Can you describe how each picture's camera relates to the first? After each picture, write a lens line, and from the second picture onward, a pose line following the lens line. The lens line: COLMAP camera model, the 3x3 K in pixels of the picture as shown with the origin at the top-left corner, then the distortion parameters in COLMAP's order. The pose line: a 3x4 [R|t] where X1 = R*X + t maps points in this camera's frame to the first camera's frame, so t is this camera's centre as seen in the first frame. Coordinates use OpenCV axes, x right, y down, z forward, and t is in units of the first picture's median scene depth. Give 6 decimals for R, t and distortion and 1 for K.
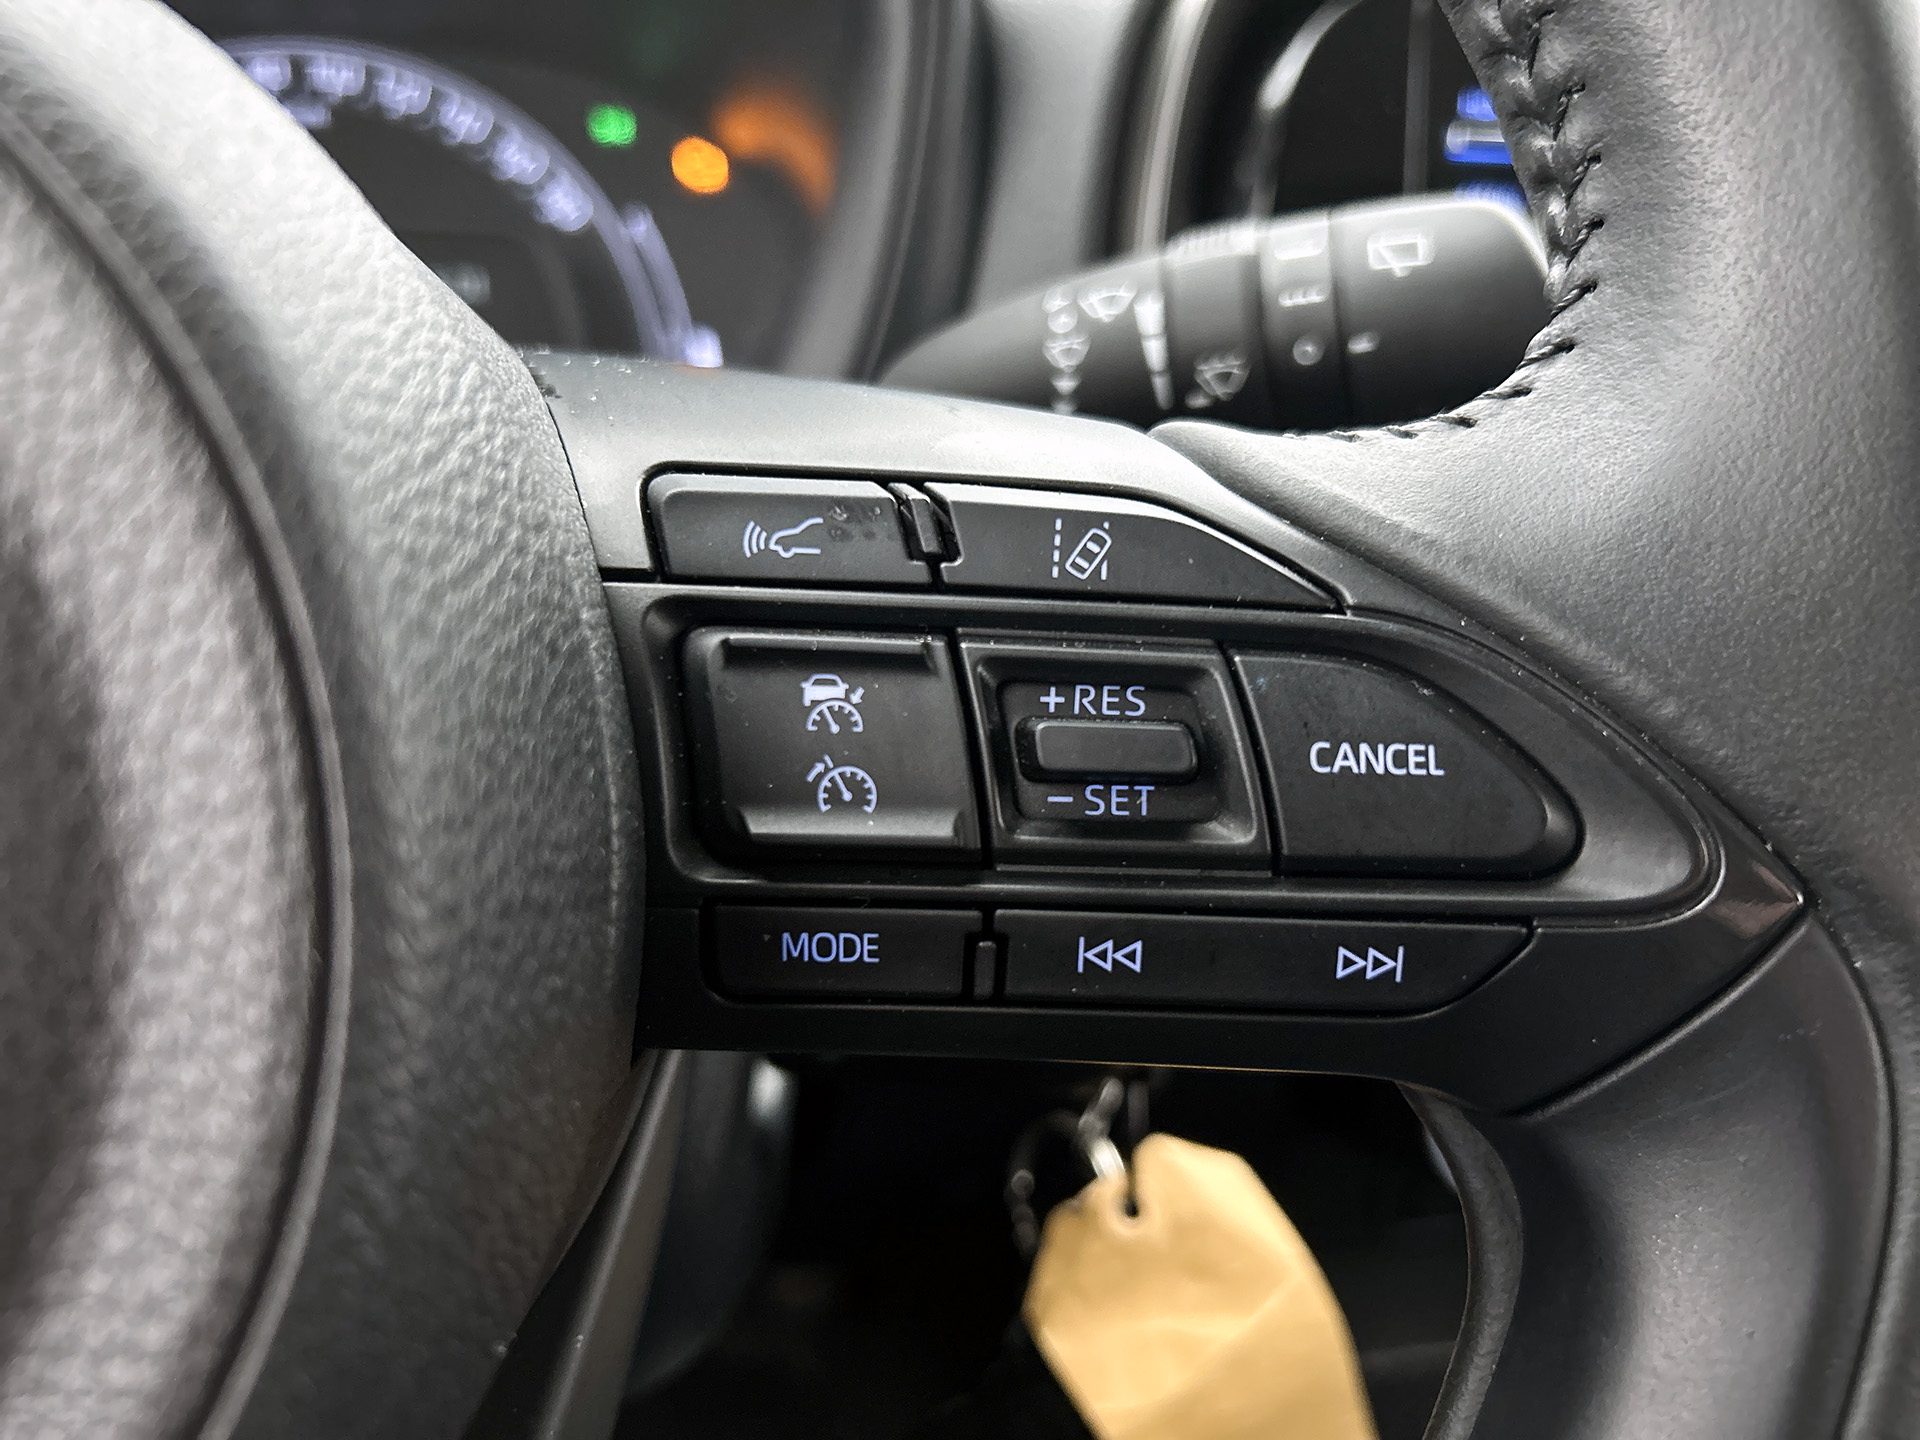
lens RADIAL K [[1518.5, 0, 967.5], [0, 1518.5, 738.4], [0, 0, 1]] dist [-0.002580, 0.005585]
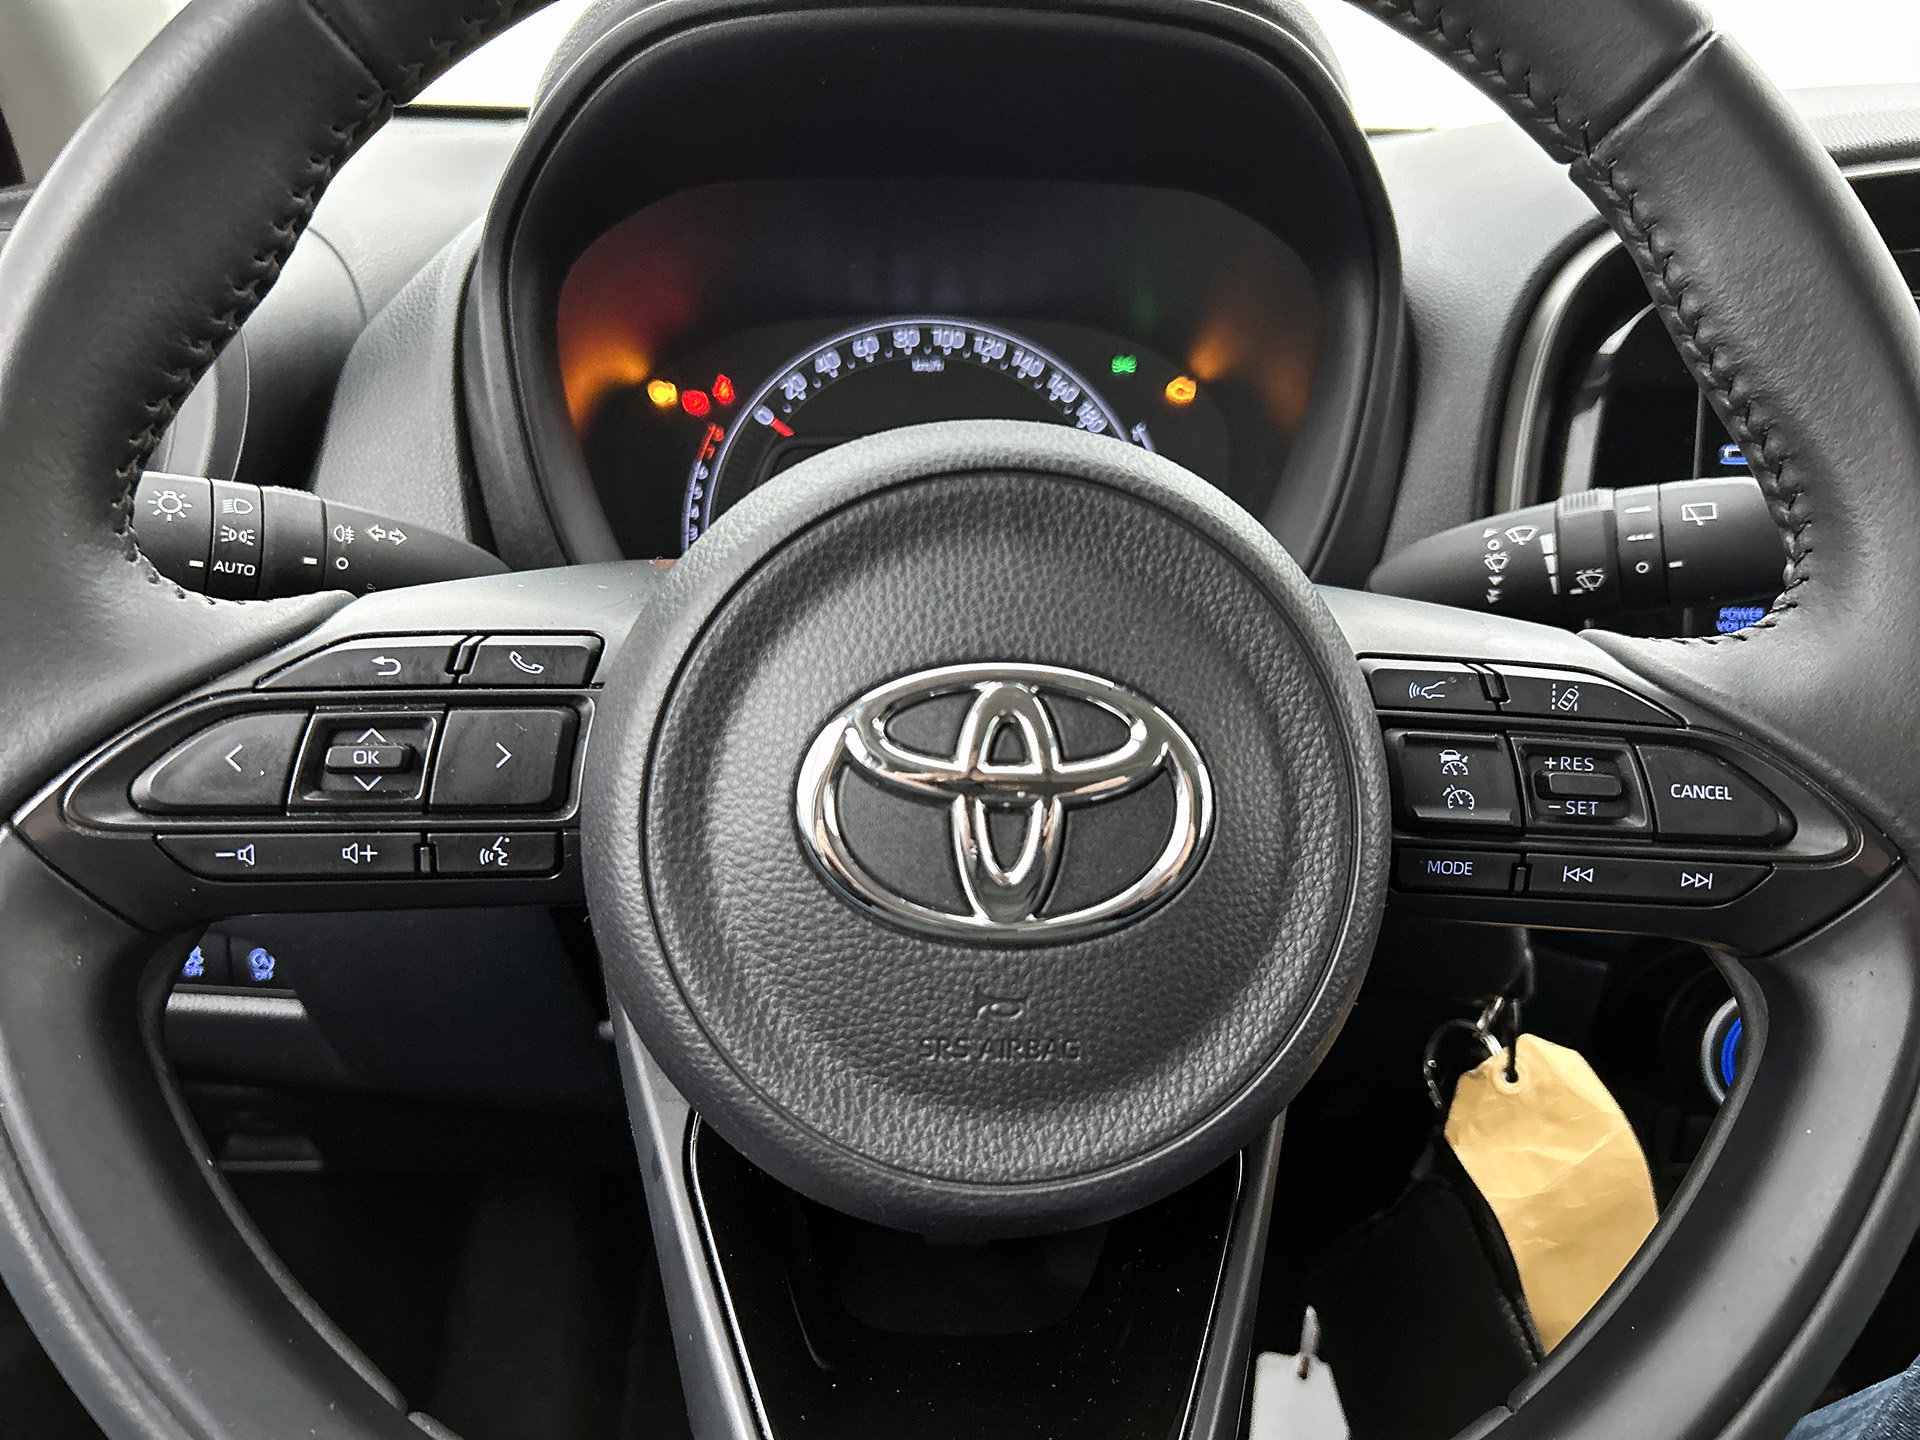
lens RADIAL K [[1518.5, 0, 960.7], [0, 1518.5, 738.0], [0, 0, 1]] dist [-0.002580, 0.005585]
pose [[0.989096, 0.021458, -0.145703, -0.493477], [-0.025948, 0.999243, -0.028982, 0.026135], [0.144971, 0.032446, 0.988904, -1.402079]]
